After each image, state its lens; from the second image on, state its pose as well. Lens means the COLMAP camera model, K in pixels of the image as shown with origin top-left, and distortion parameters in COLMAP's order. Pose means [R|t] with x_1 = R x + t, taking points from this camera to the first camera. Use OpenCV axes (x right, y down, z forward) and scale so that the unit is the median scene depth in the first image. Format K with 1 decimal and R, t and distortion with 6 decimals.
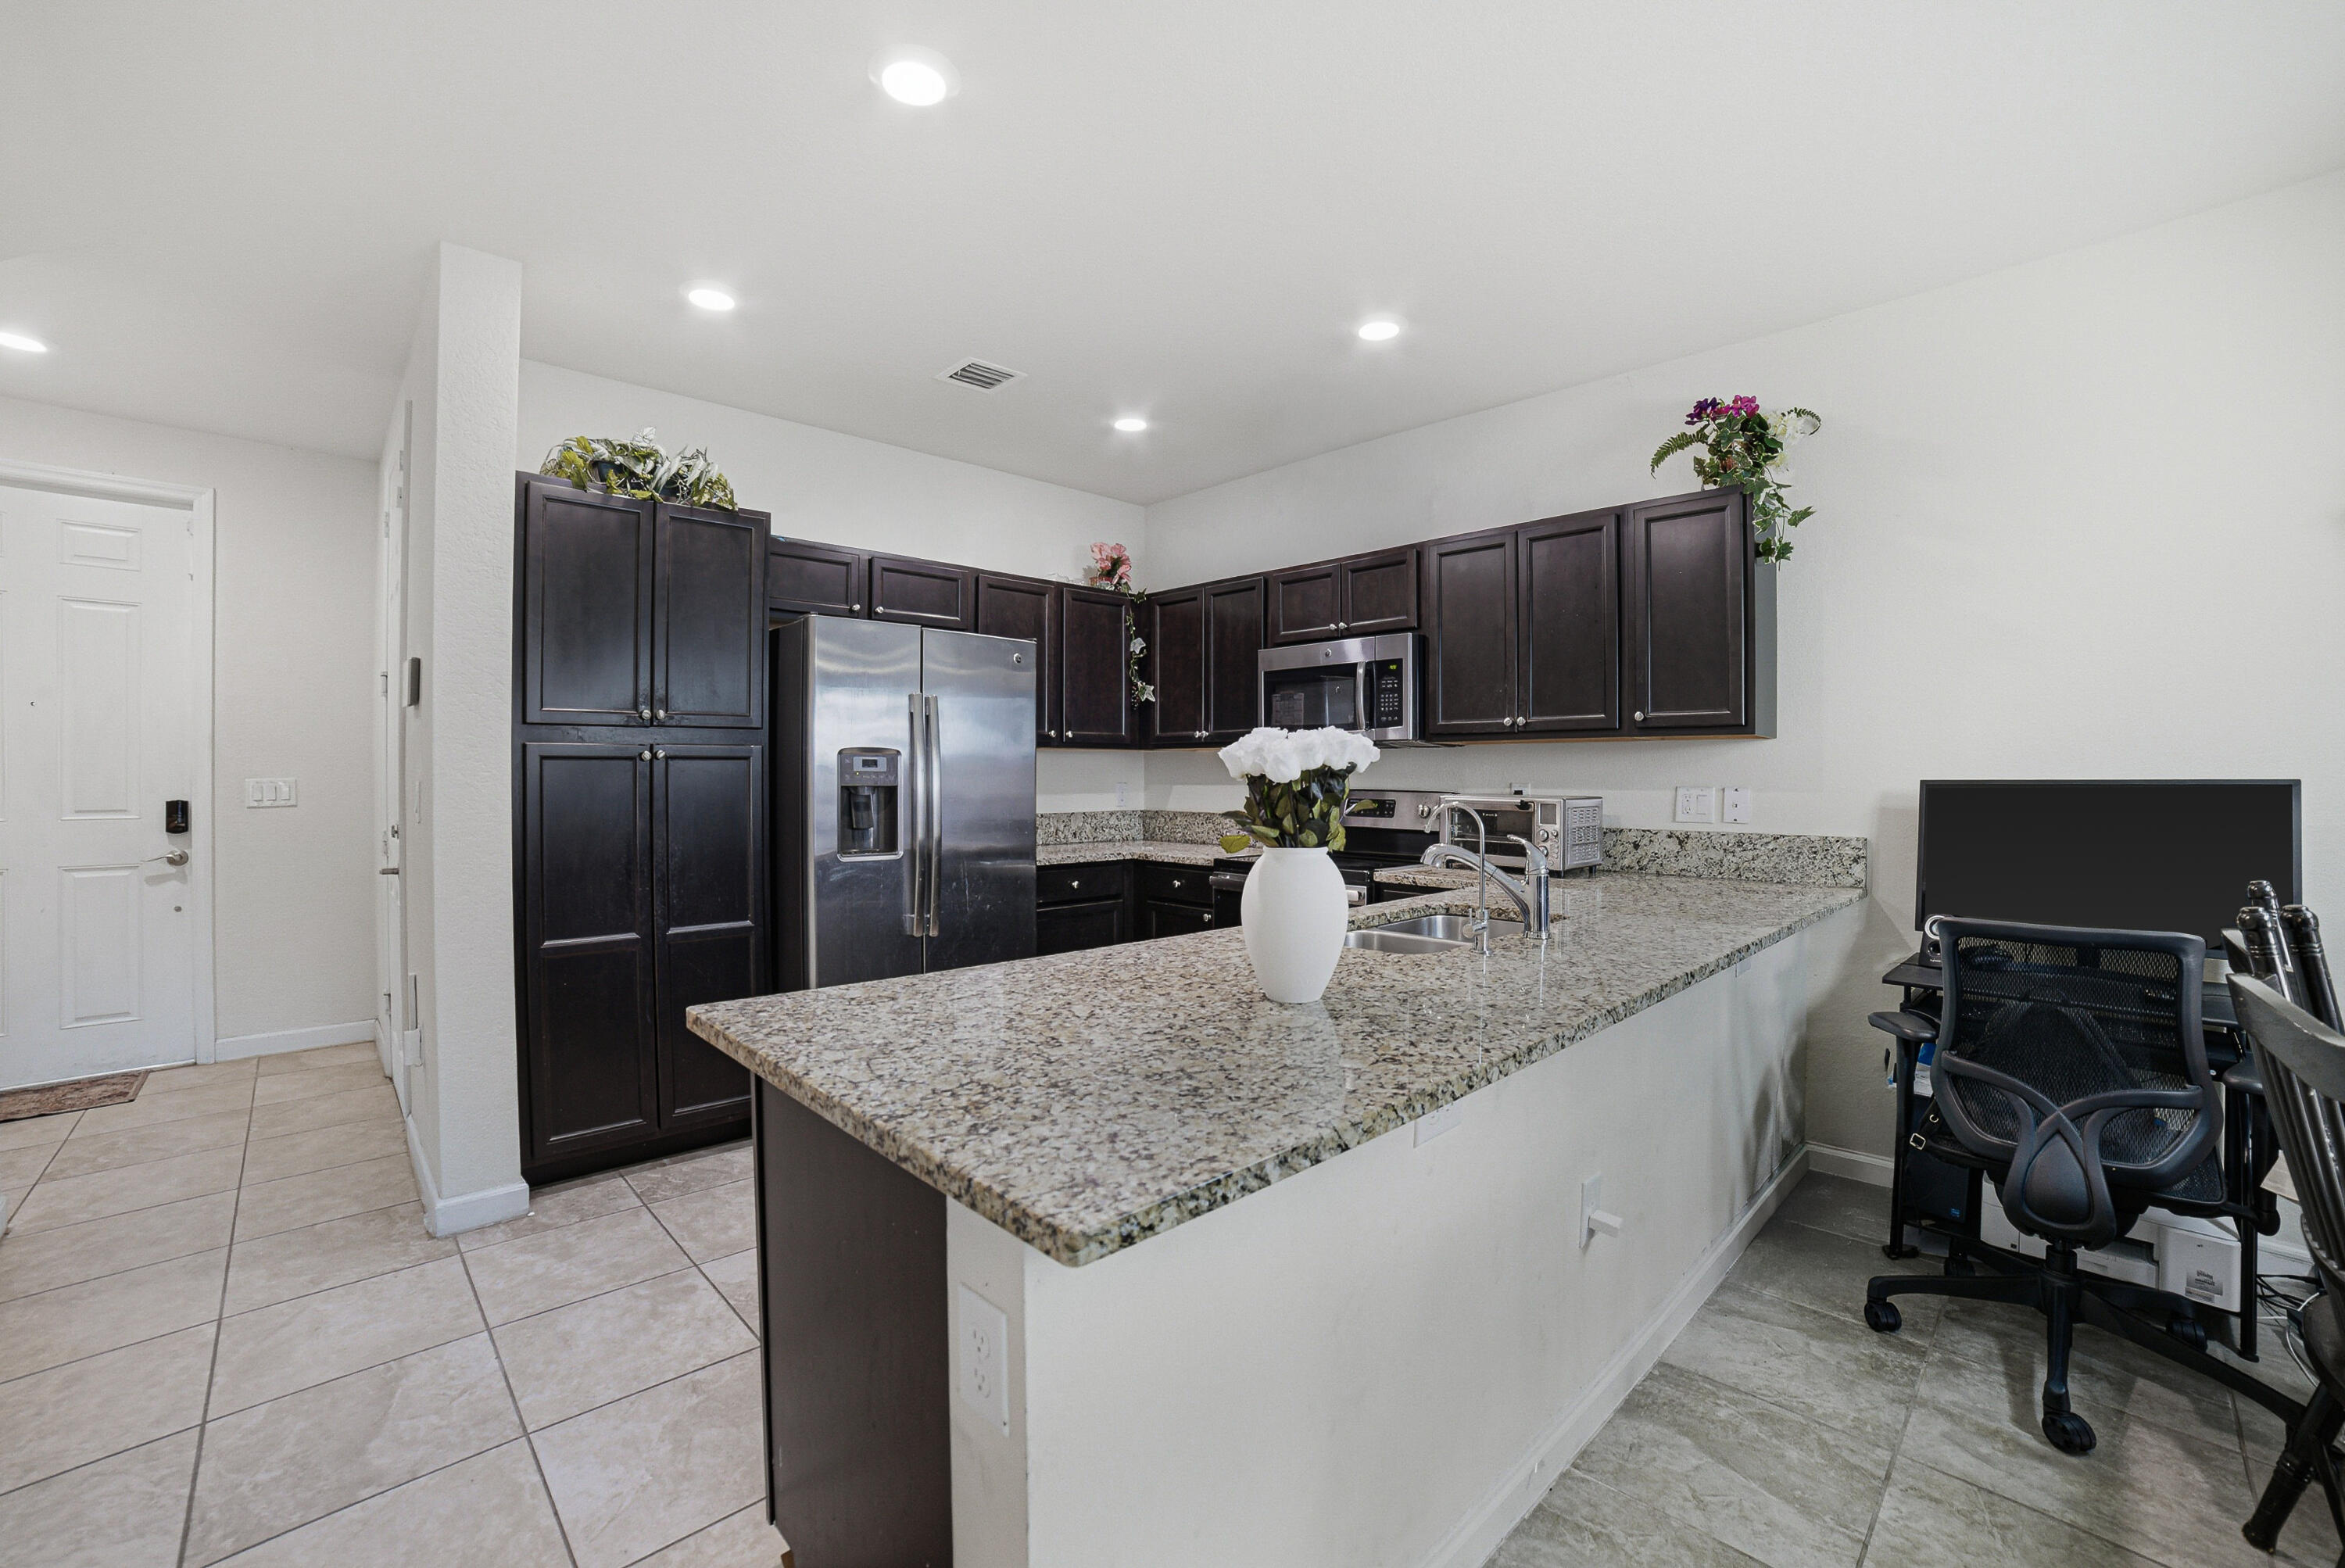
lens RADIAL K [[985.9, 0, 1197.4], [0, 985.9, 774.0], [0, 0, 1]] dist [-0.097327, 0.033072]
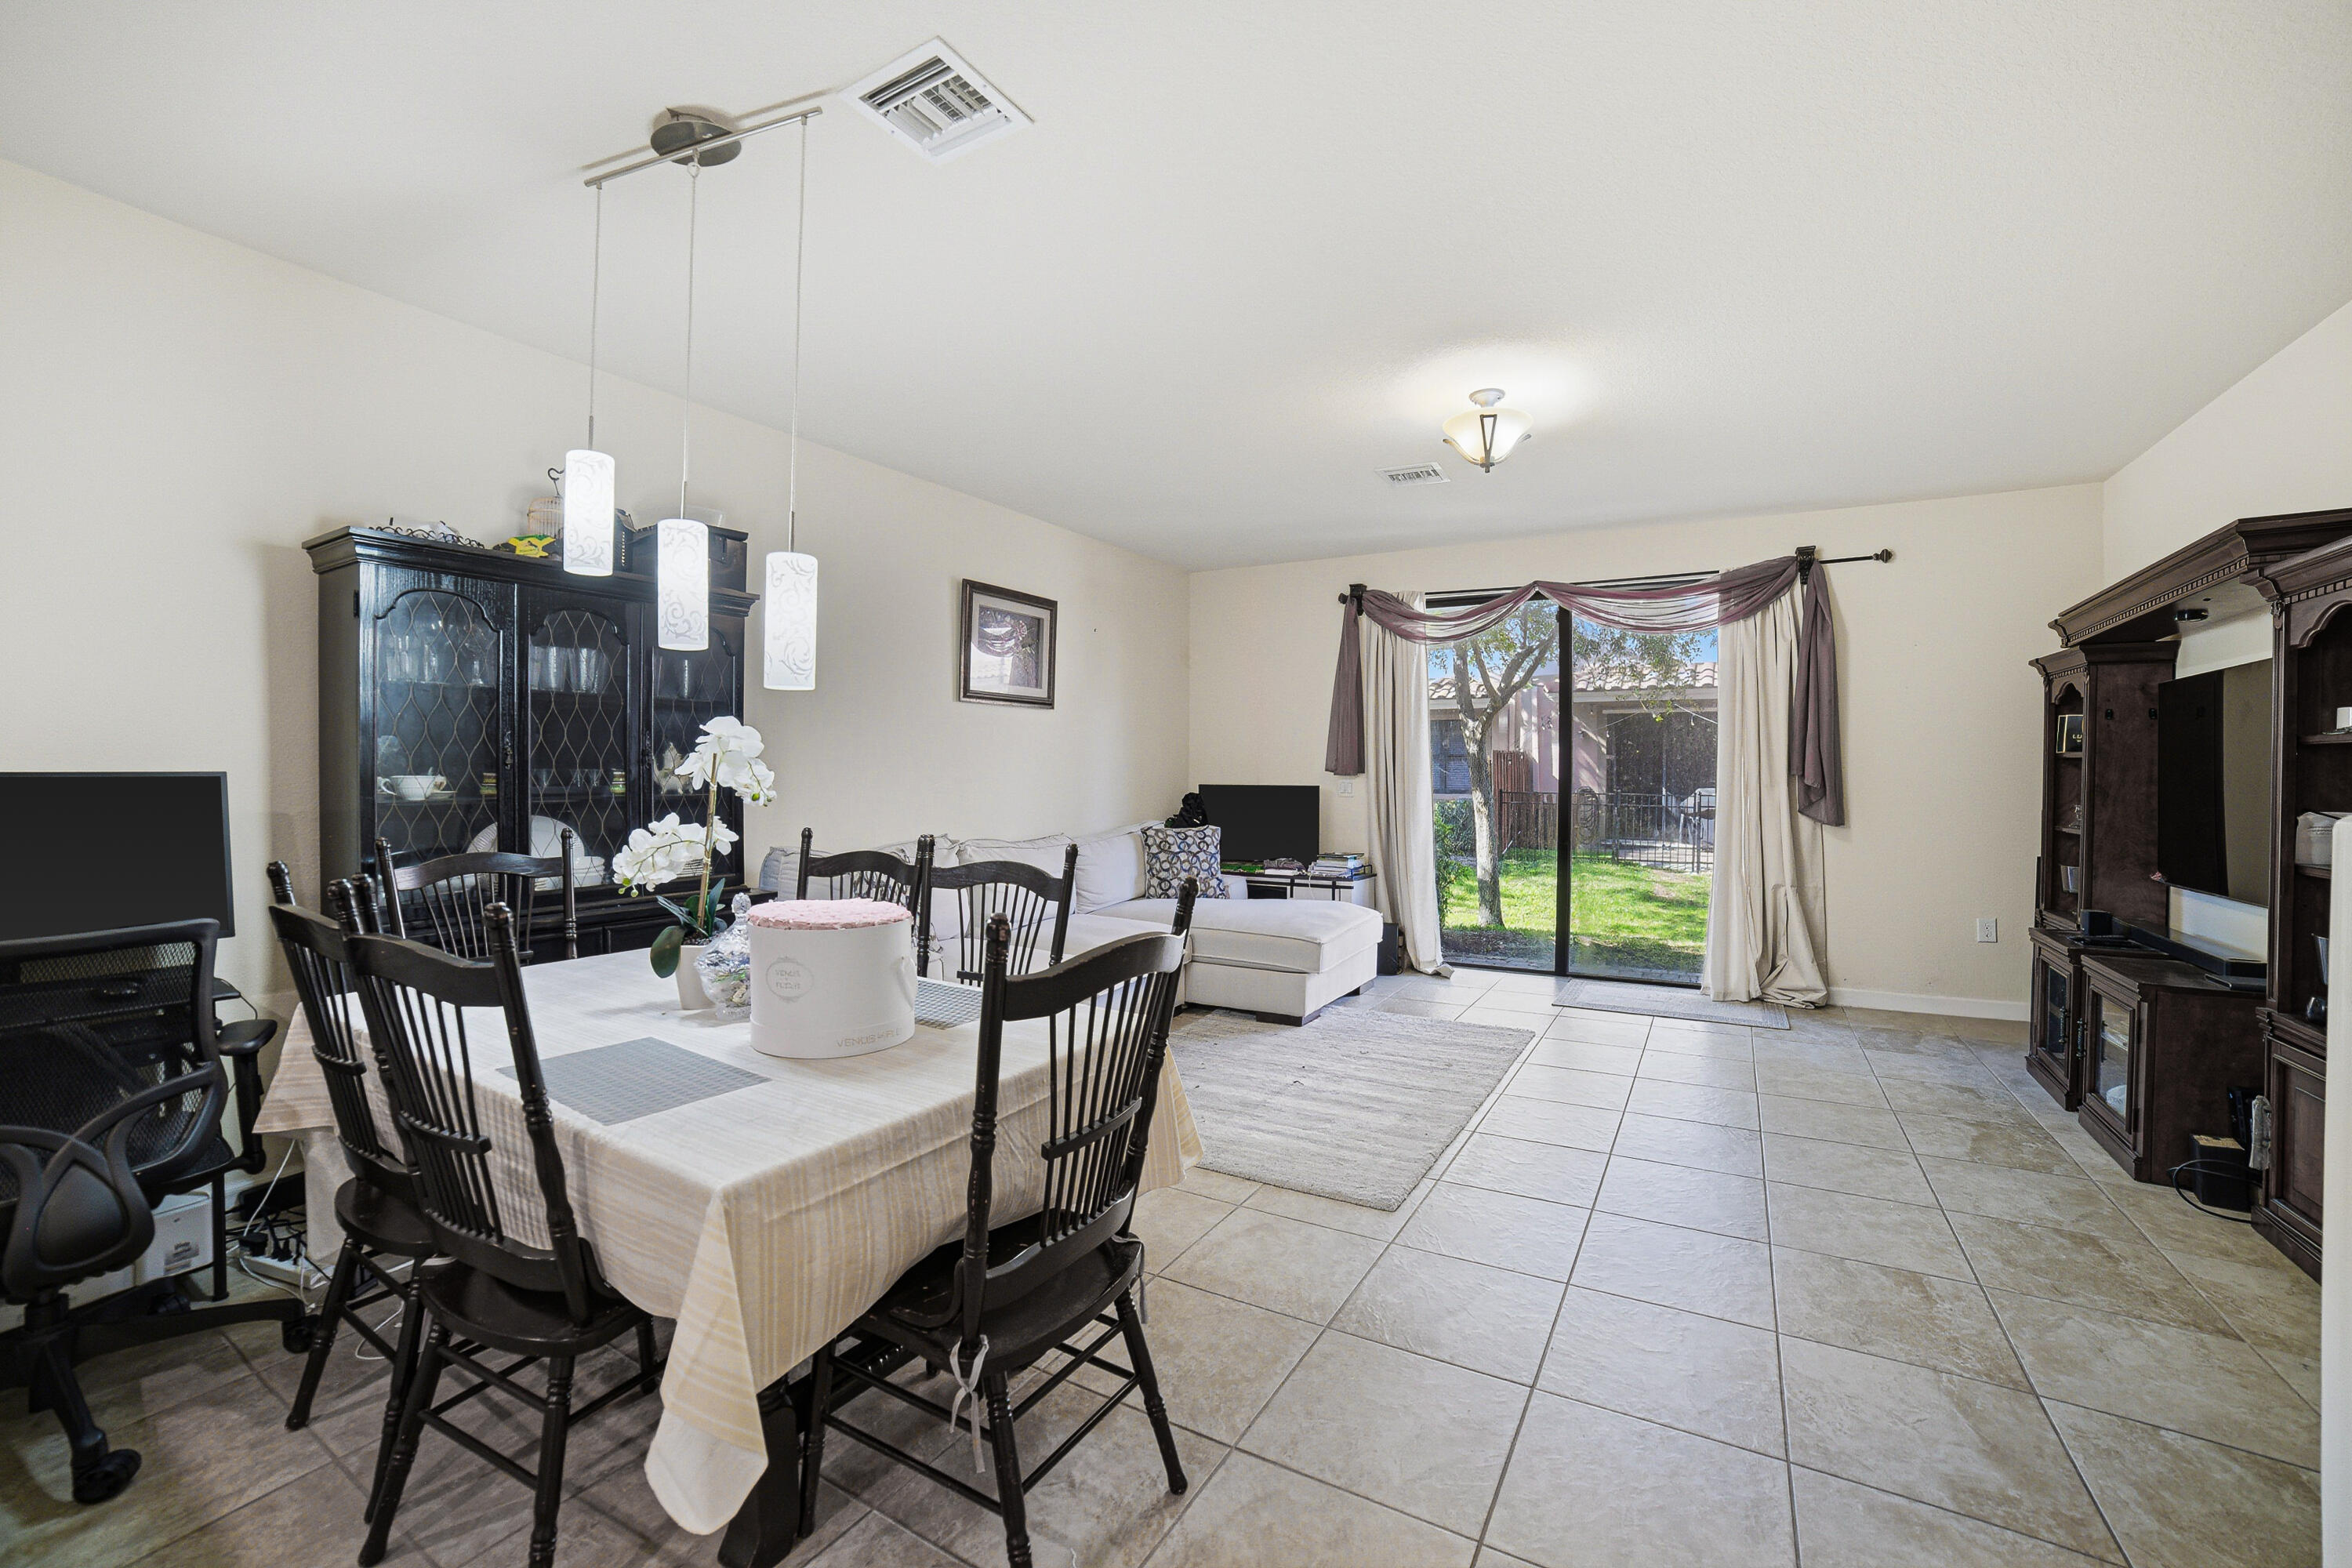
lens RADIAL K [[943.2, 0, 1190.3], [0, 943.2, 787.3], [0, 0, 1]] dist [-0.103864, 0.036553]
pose [[-0.263574, -0.015009, 0.964523, -0.097592], [-0.005409, 0.999886, 0.014081, 0.001874], [-0.964624, -0.001506, -0.263625, 0.092273]]
